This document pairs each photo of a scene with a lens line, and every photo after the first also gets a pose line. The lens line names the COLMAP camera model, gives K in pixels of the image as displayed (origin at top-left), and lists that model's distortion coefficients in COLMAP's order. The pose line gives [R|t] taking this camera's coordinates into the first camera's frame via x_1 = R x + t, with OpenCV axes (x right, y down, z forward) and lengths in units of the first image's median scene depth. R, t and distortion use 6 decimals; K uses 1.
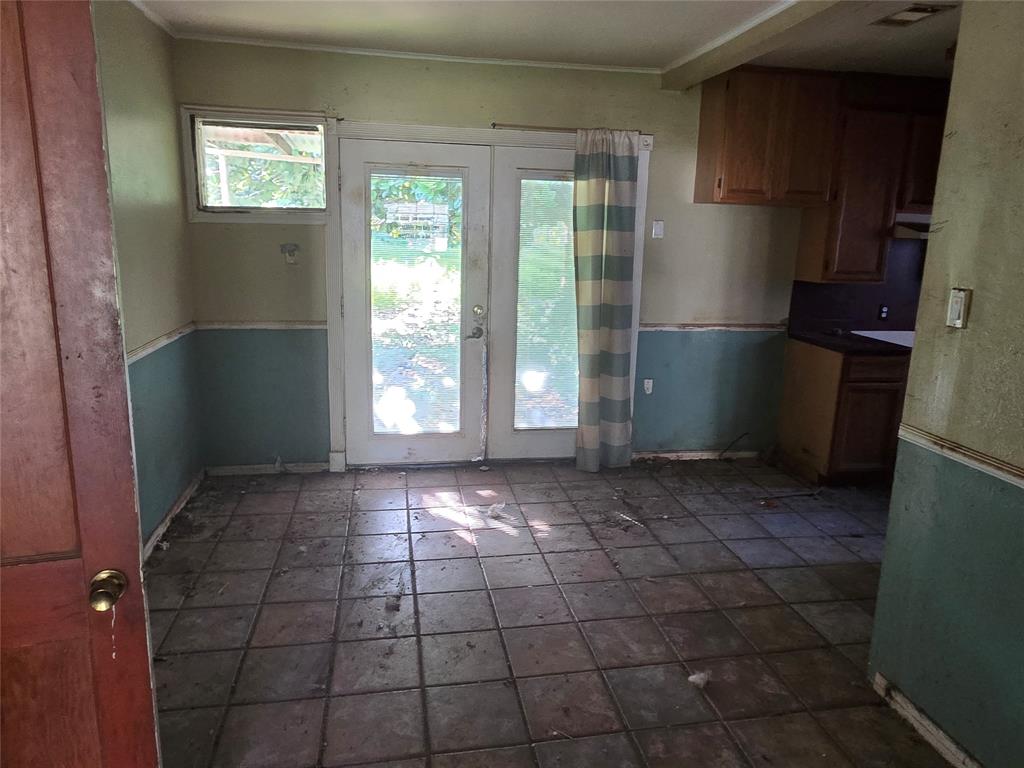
lens RADIAL K [[726.0, 0, 521.2], [0, 726.0, 385.3], [0, 0, 1]] dist [0.027858, -0.009681]
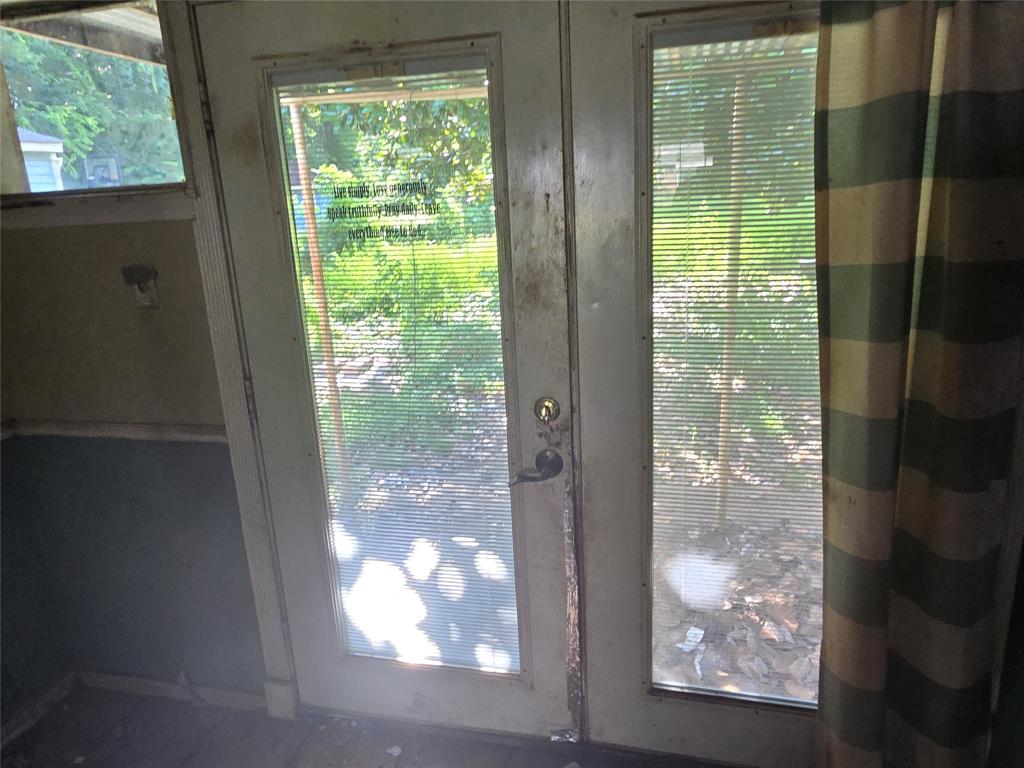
lens RADIAL K [[726.0, 0, 505.9], [0, 726.0, 379.1], [0, 0, 1]] dist [0.027858, -0.009681]
pose [[0.913817, 0.034413, -0.404666, 0.079894], [-0.005186, 0.997311, 0.073099, -0.147522], [0.406094, -0.064700, 0.911538, 0.628184]]
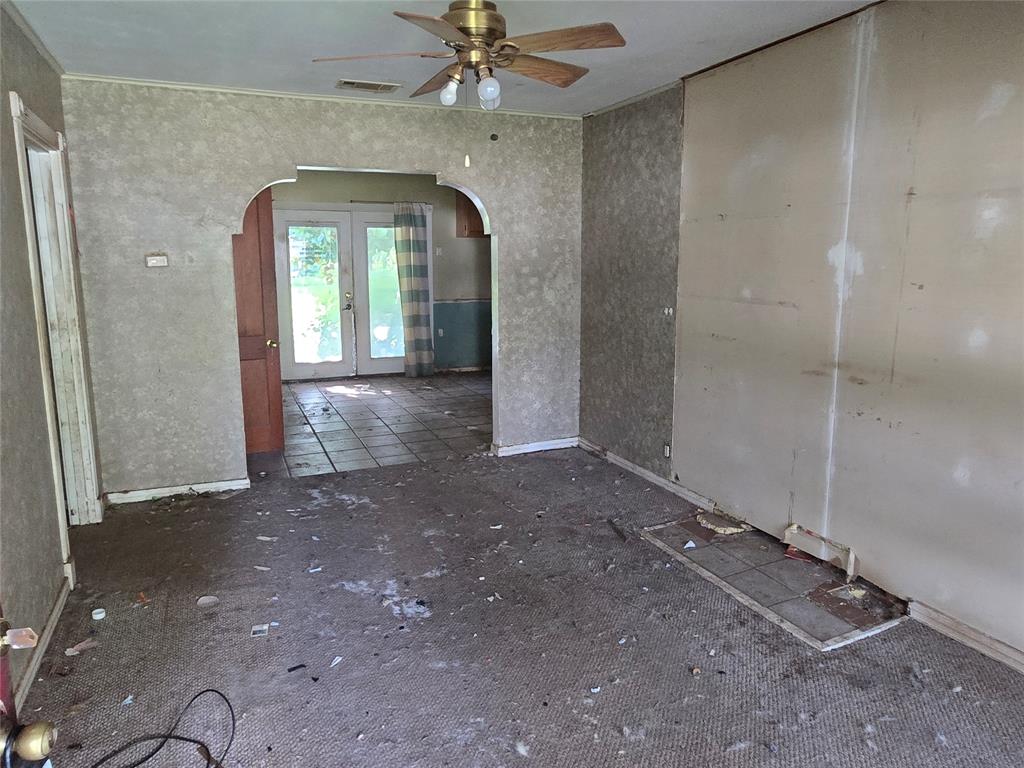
lens RADIAL K [[726.0, 0, 506.6], [0, 726.0, 381.2], [0, 0, 1]] dist [0.027858, -0.009681]
pose [[0.979994, -0.061596, 0.189258, -0.026537], [0.069314, 0.997000, -0.034434, 0.217609], [-0.186569, 0.046863, 0.981324, -0.950602]]
